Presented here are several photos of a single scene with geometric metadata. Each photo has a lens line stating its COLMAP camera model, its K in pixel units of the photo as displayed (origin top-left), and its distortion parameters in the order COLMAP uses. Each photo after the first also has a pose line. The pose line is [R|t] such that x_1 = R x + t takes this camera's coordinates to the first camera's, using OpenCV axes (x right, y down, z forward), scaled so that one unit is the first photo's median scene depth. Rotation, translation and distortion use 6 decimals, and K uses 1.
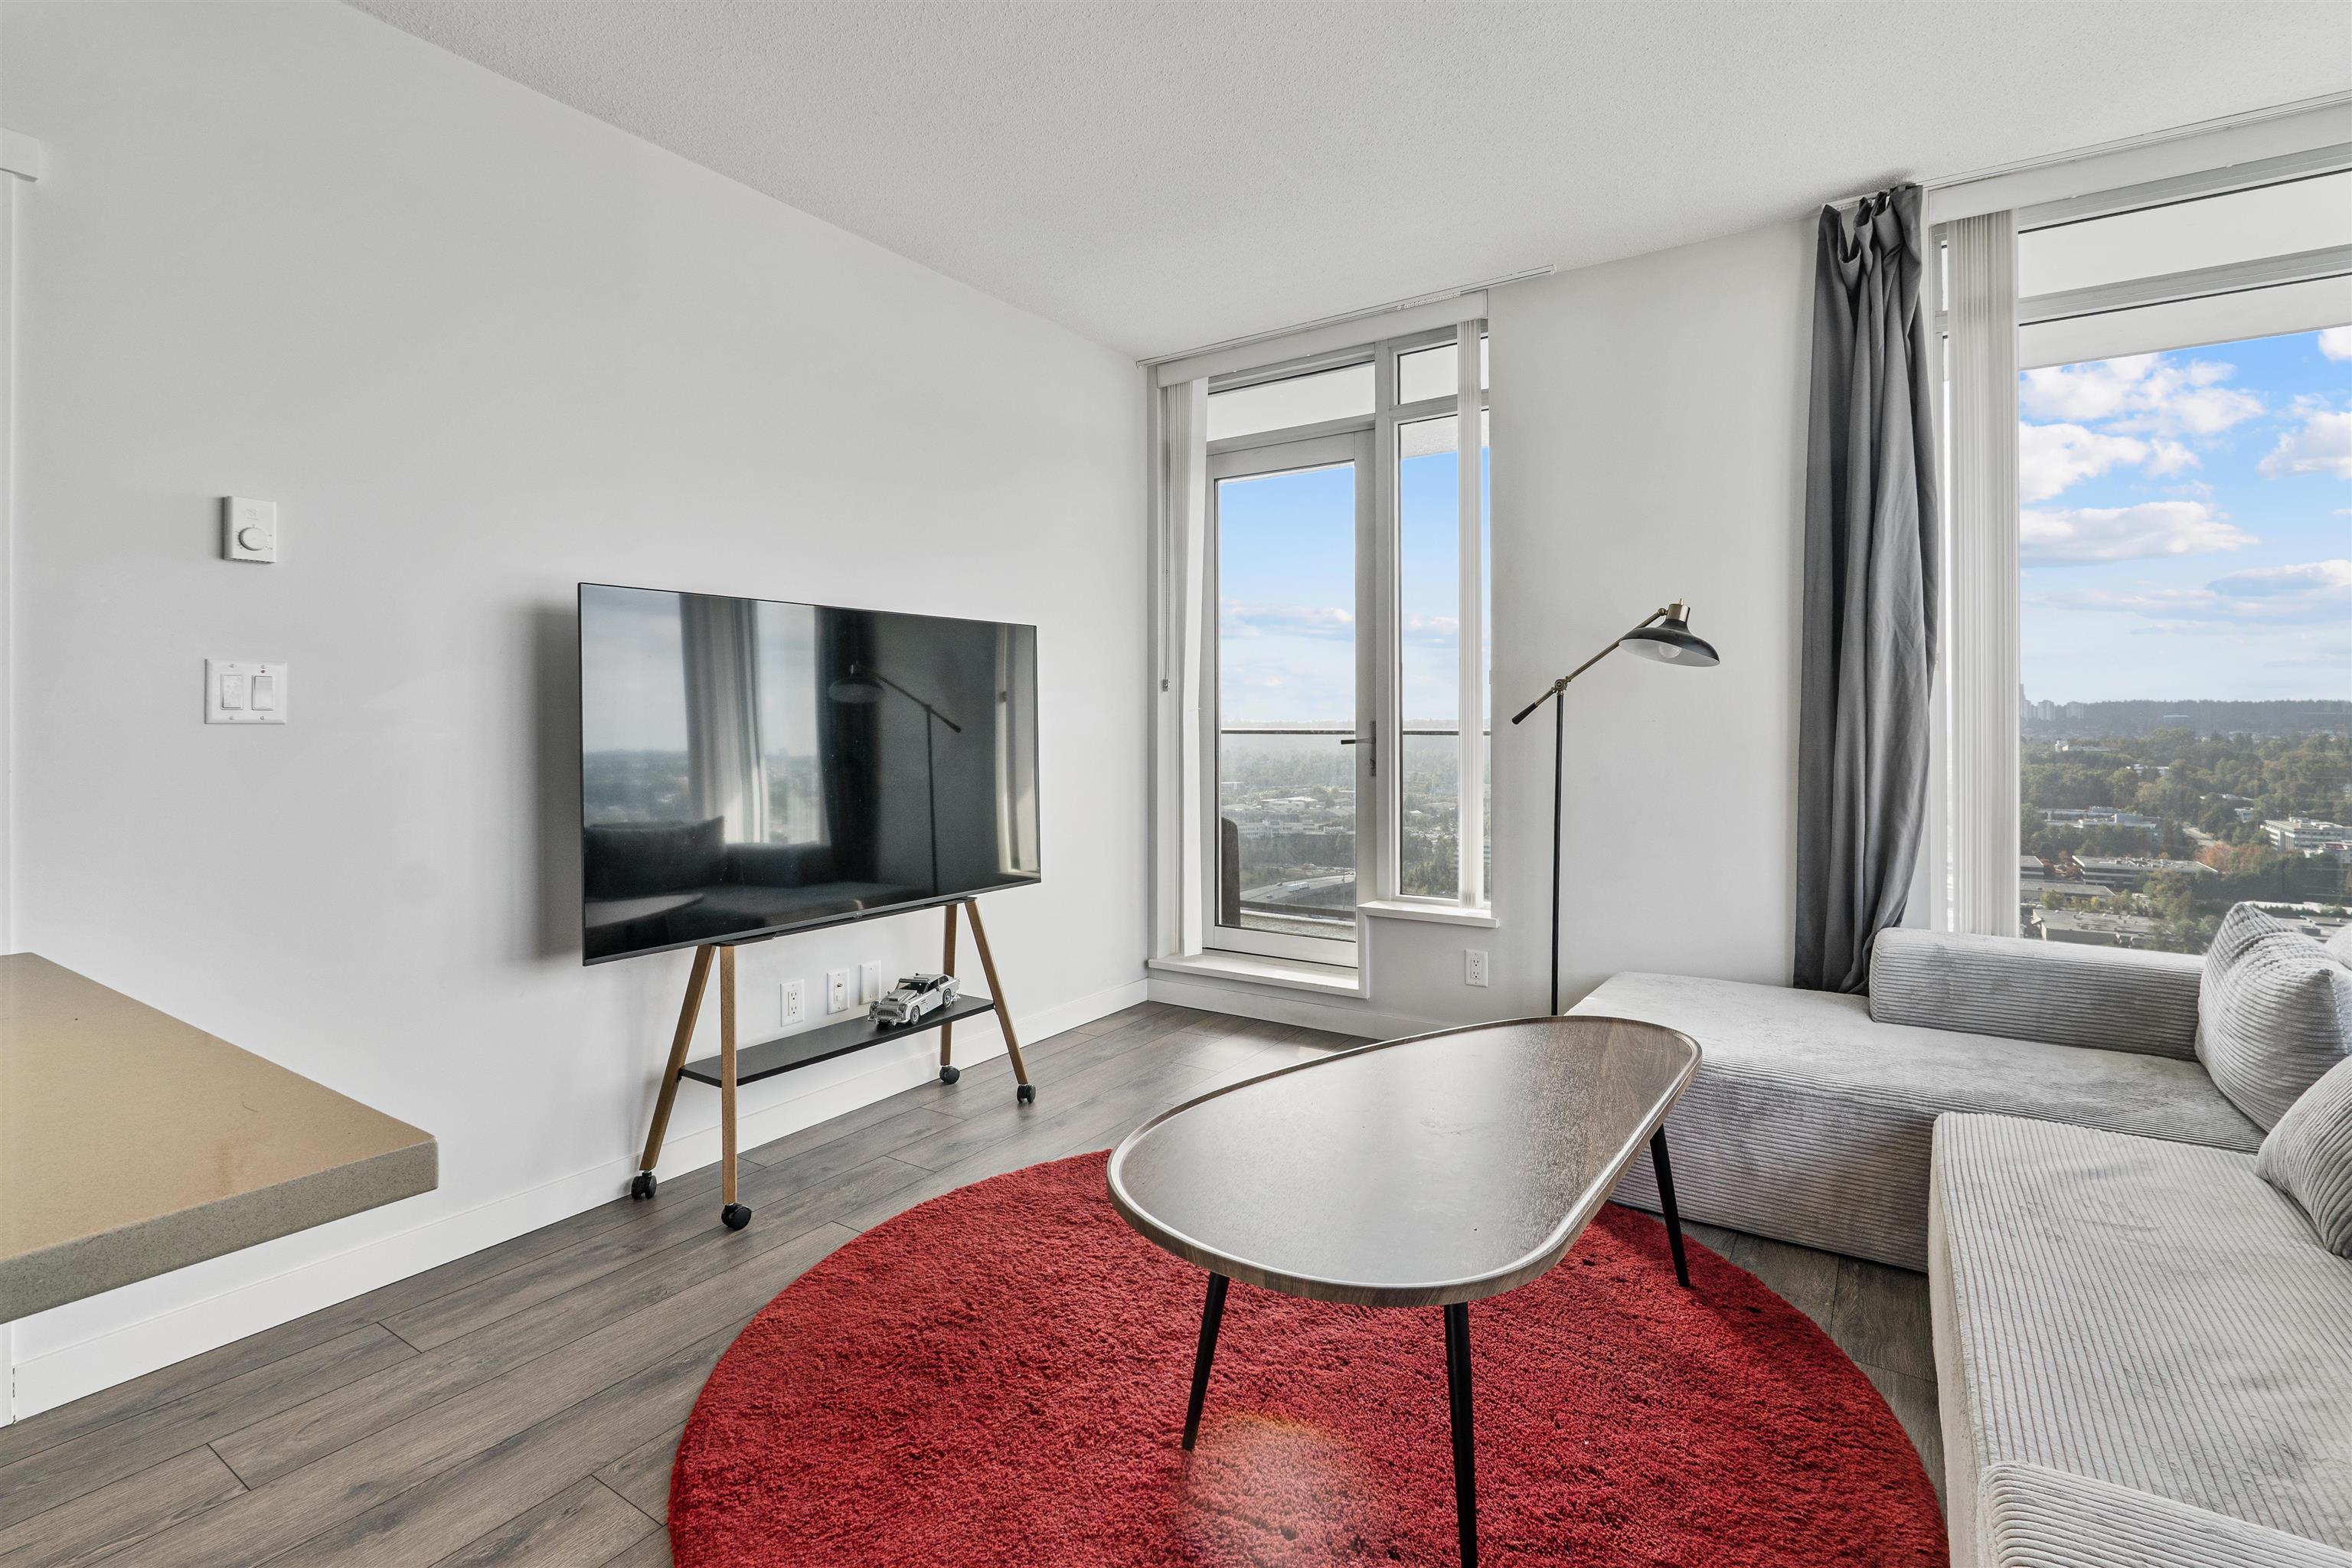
lens RADIAL K [[1101.5, 0, 1177.5], [0, 1101.5, 720.6], [0, 0, 1]] dist [-0.006809, 0.001611]
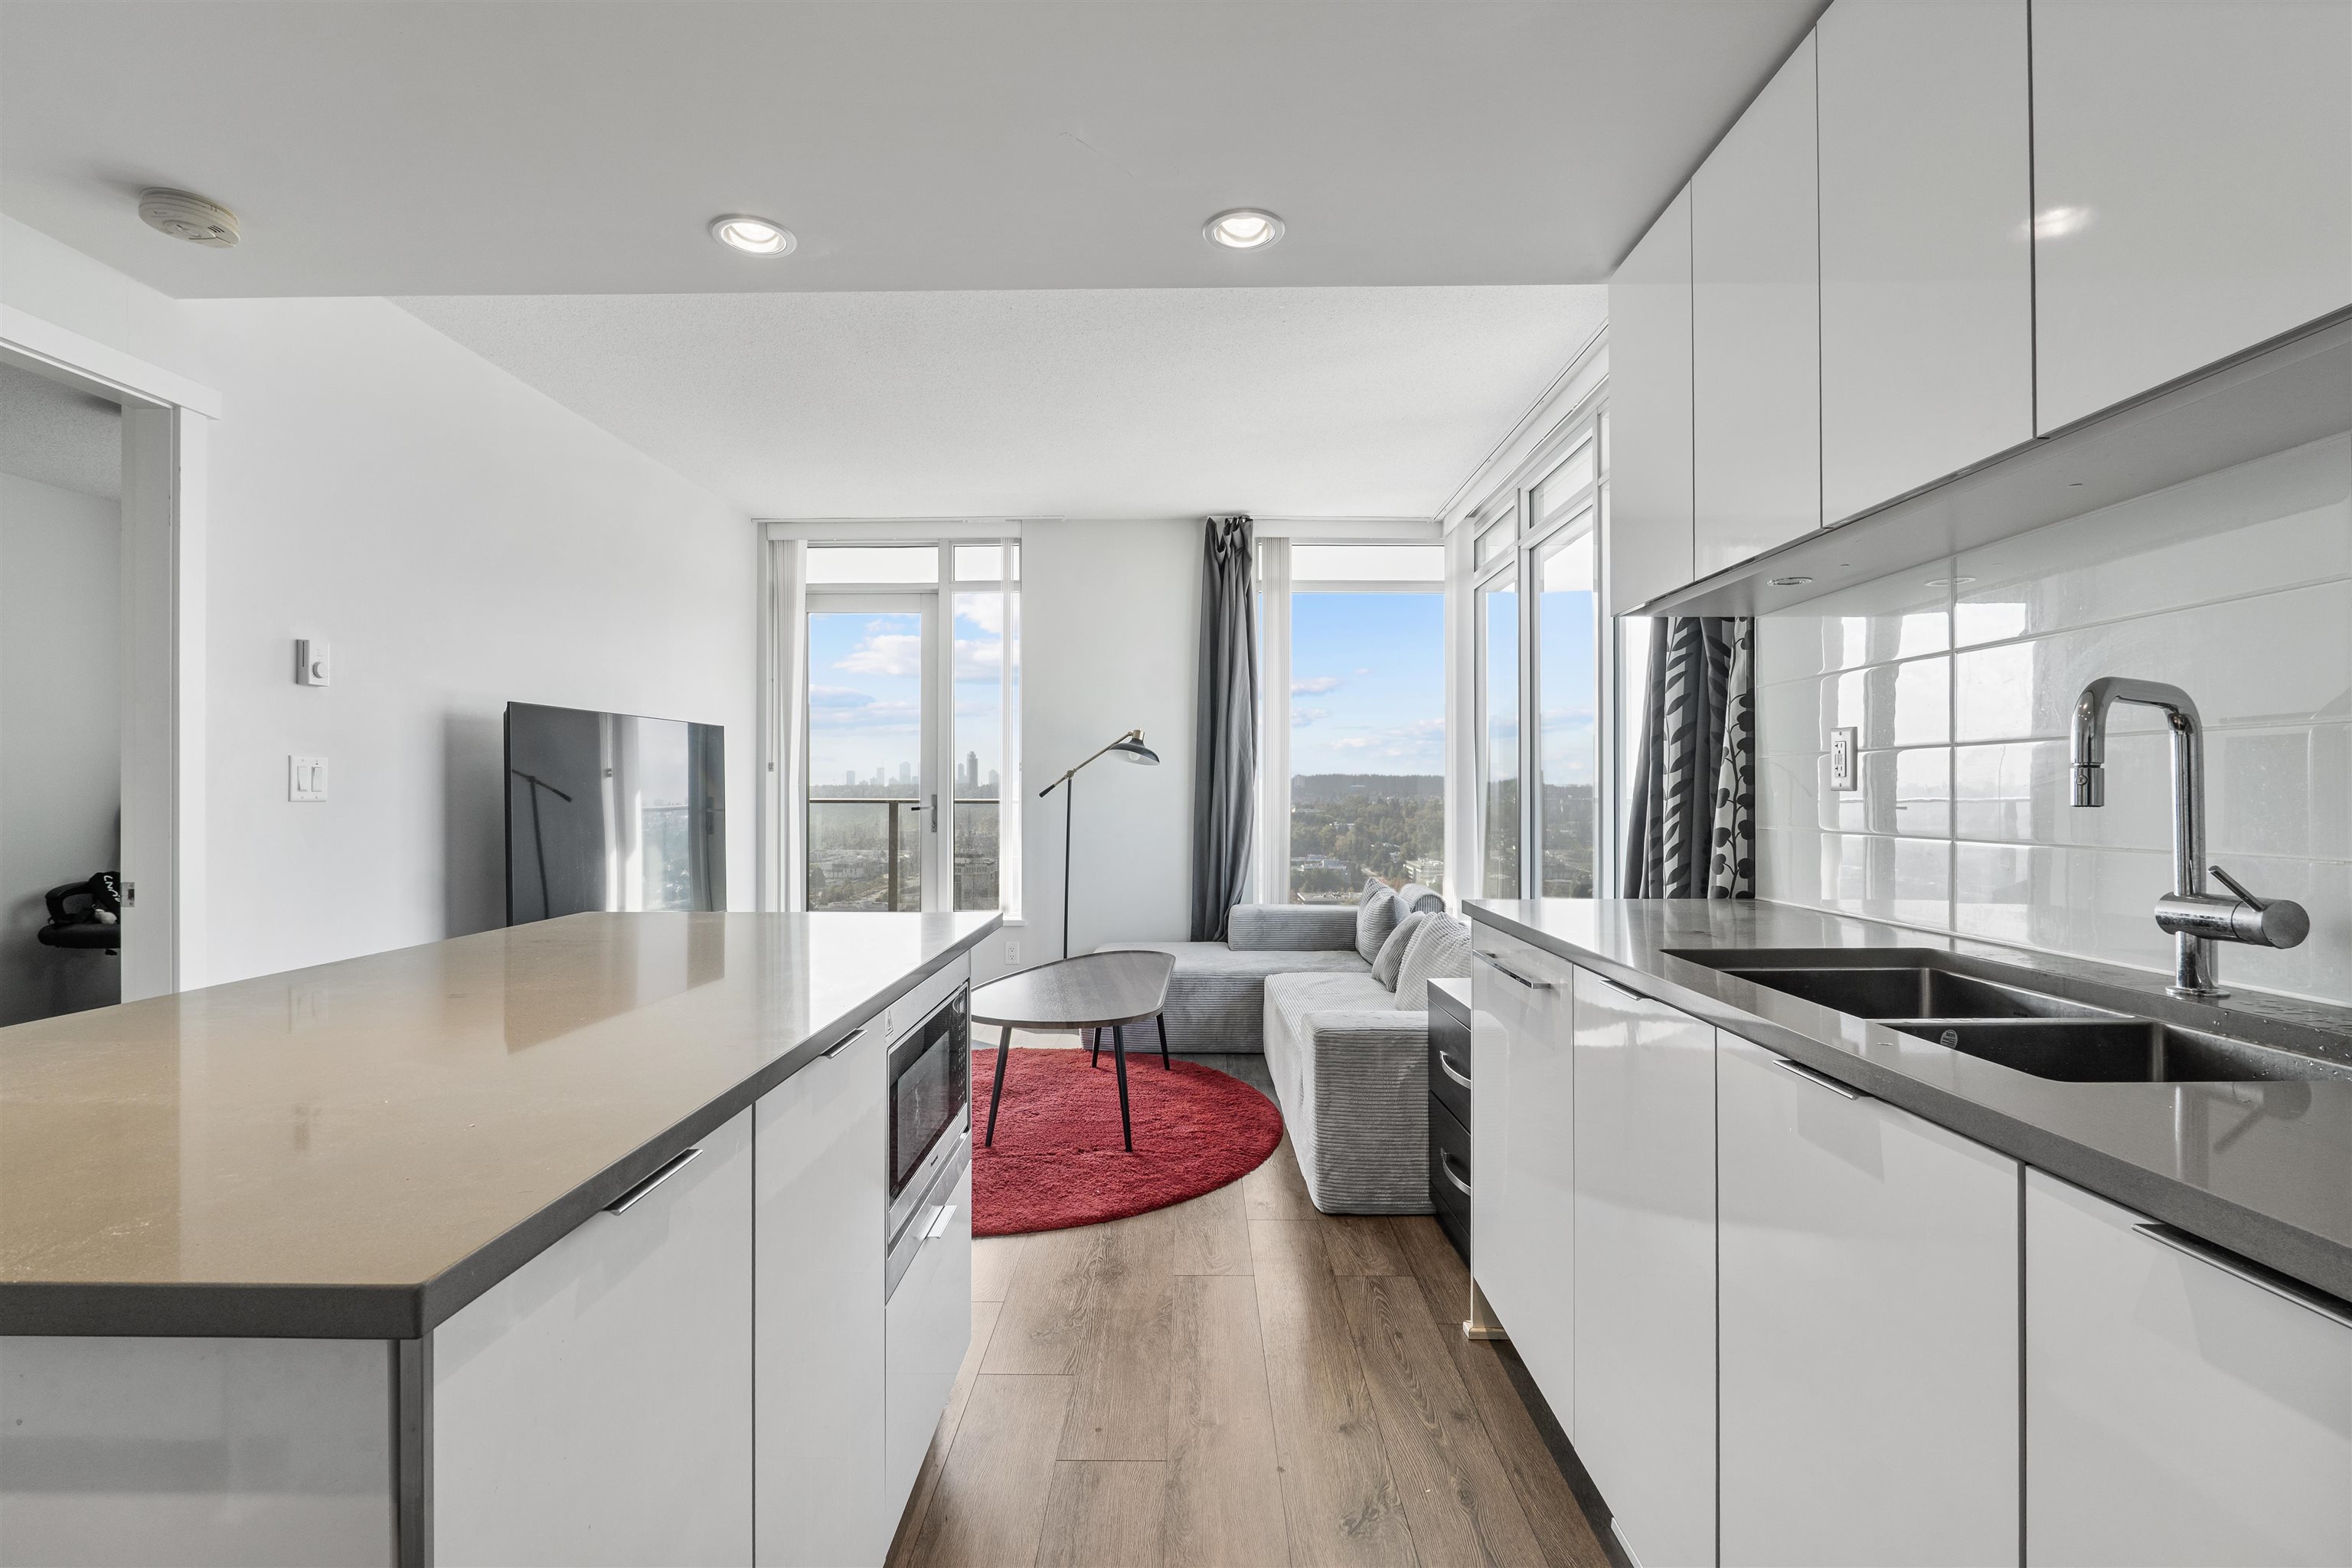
lens RADIAL K [[1086.2, 0, 1168.2], [0, 1086.2, 793.9], [0, 0, 1]] dist [0.001595, 0.000467]
pose [[0.844351, 0.001208, 0.535789, -0.461871], [-0.004880, 0.999973, 0.005437, -0.013192], [-0.535768, -0.007205, 0.844335, -0.527832]]
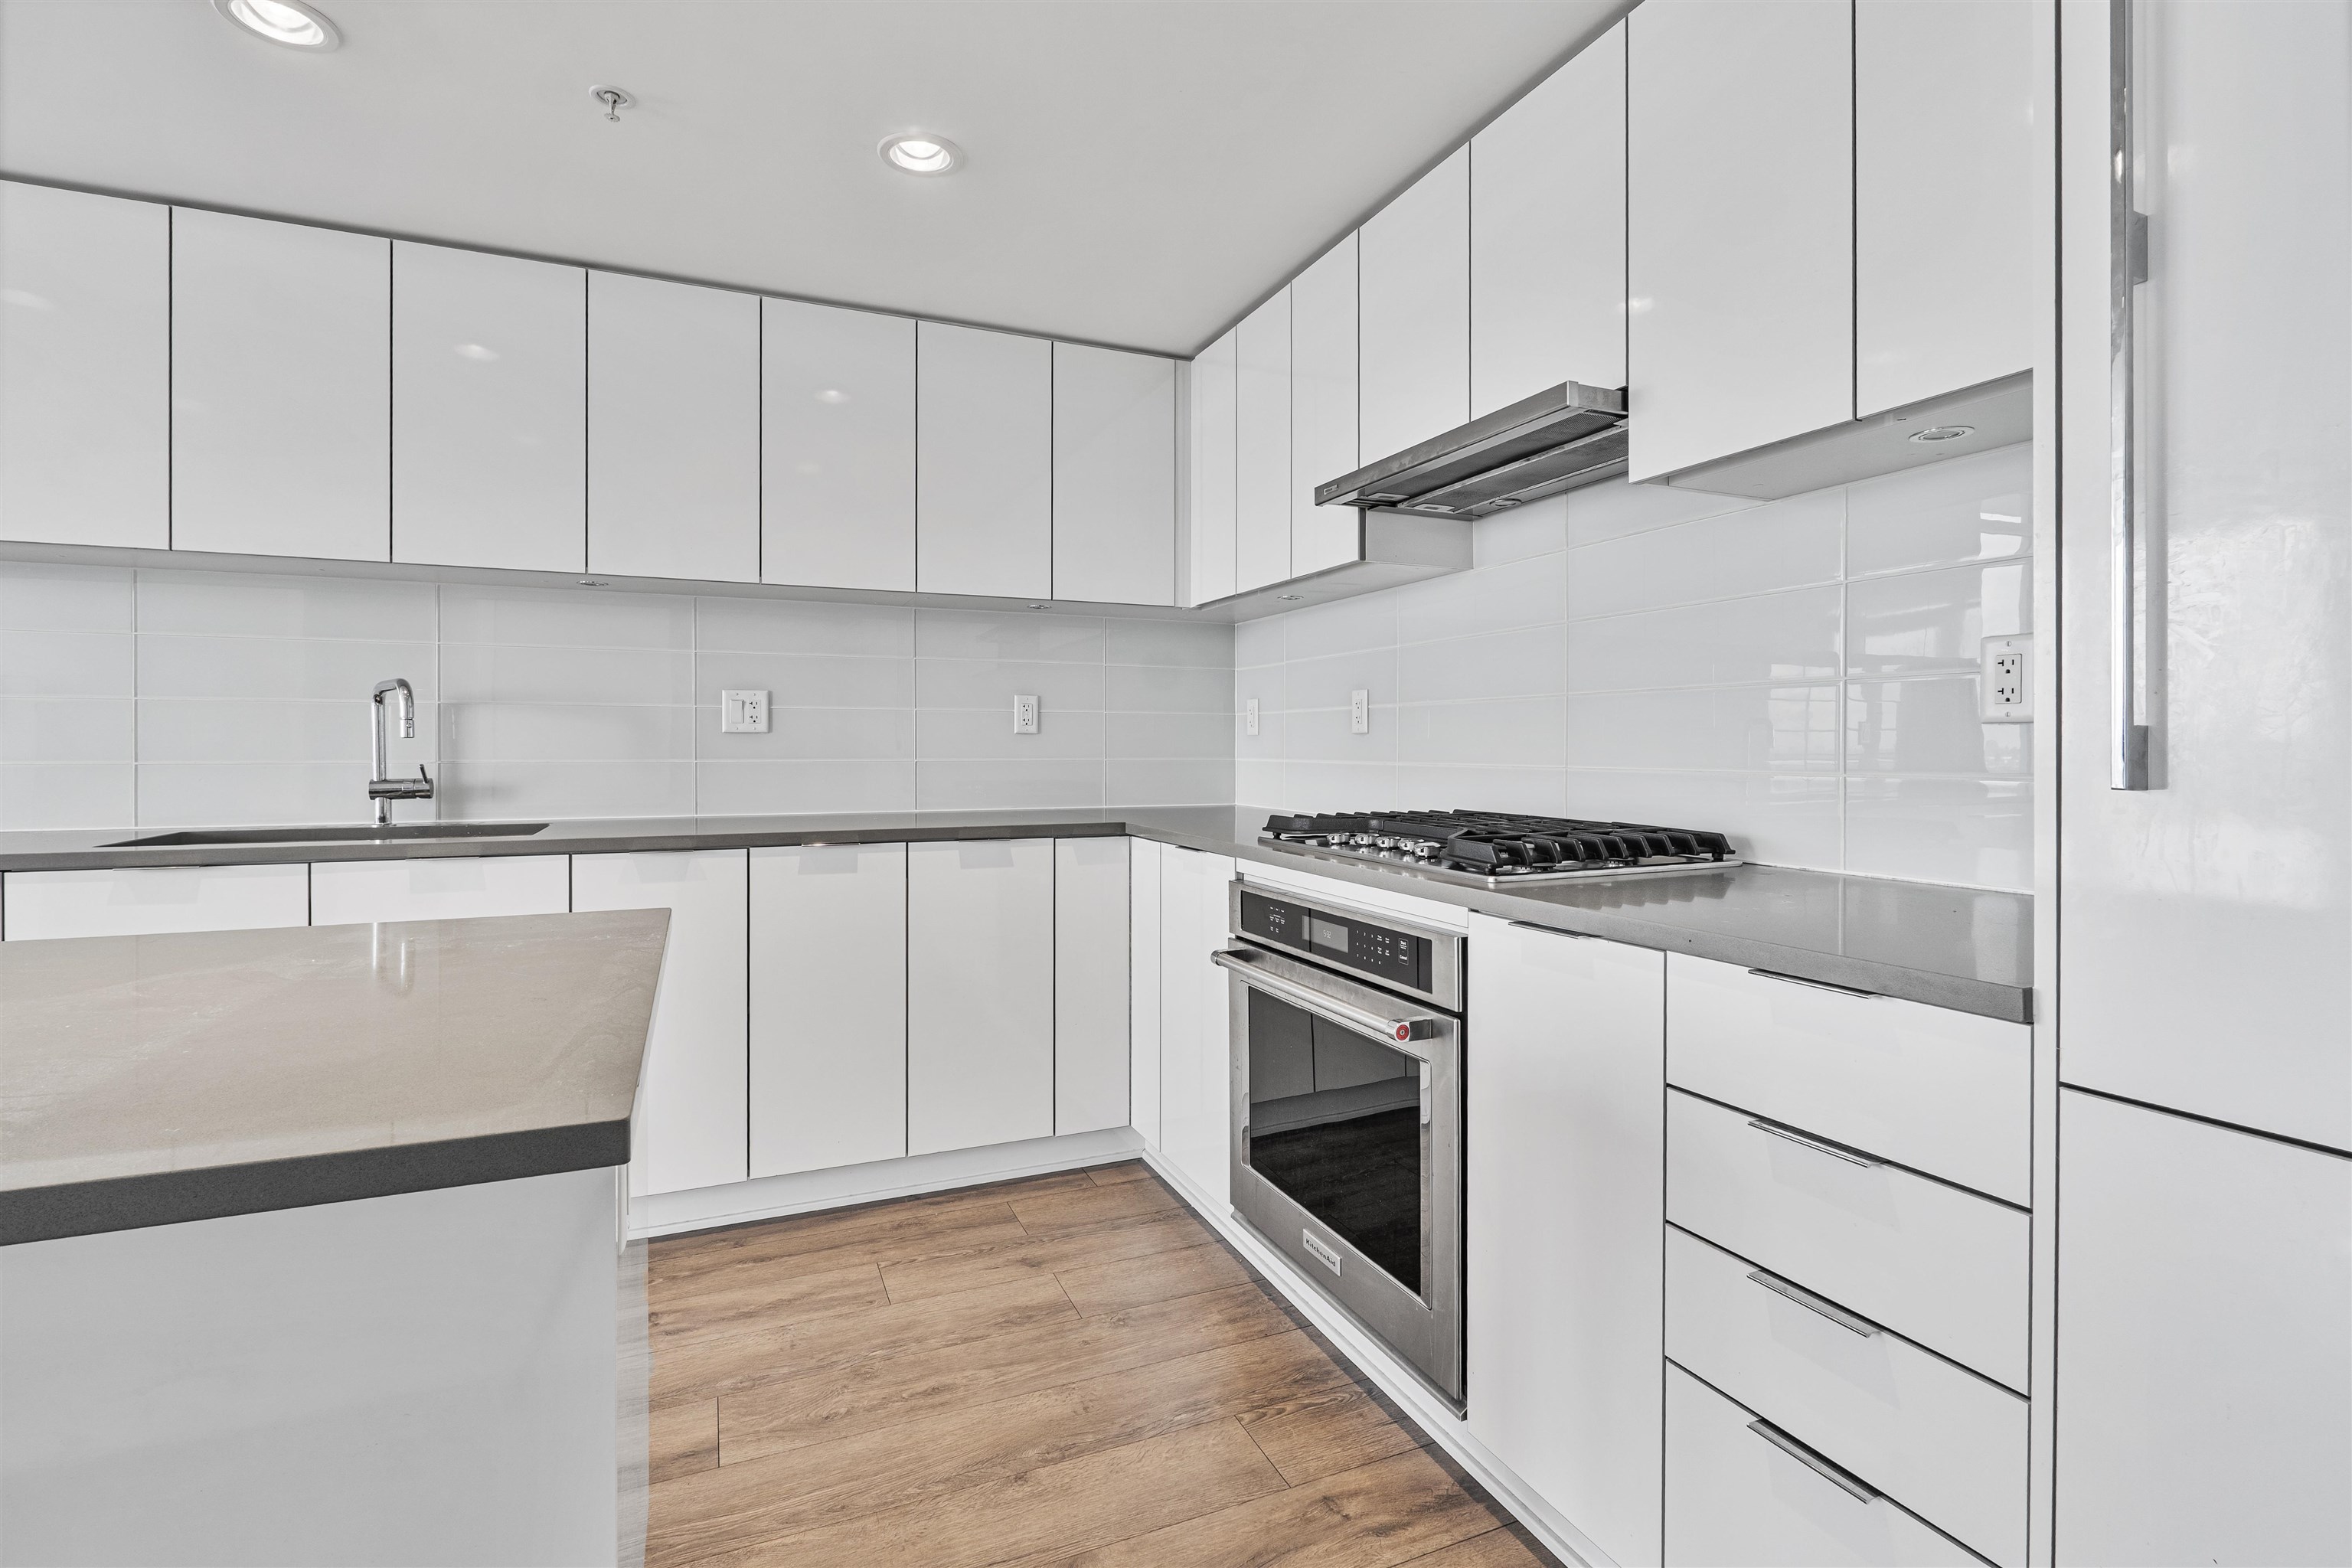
lens RADIAL K [[1085.0, 0, 1180.3], [0, 1085.0, 757.3], [0, 0, 1]] dist [-0.002785, 0.000129]
pose [[-0.837349, -0.005209, 0.546644, -0.943045], [-0.005661, 0.999984, 0.000858, 0.002466], [-0.546639, -0.002376, -0.837365, 0.003433]]
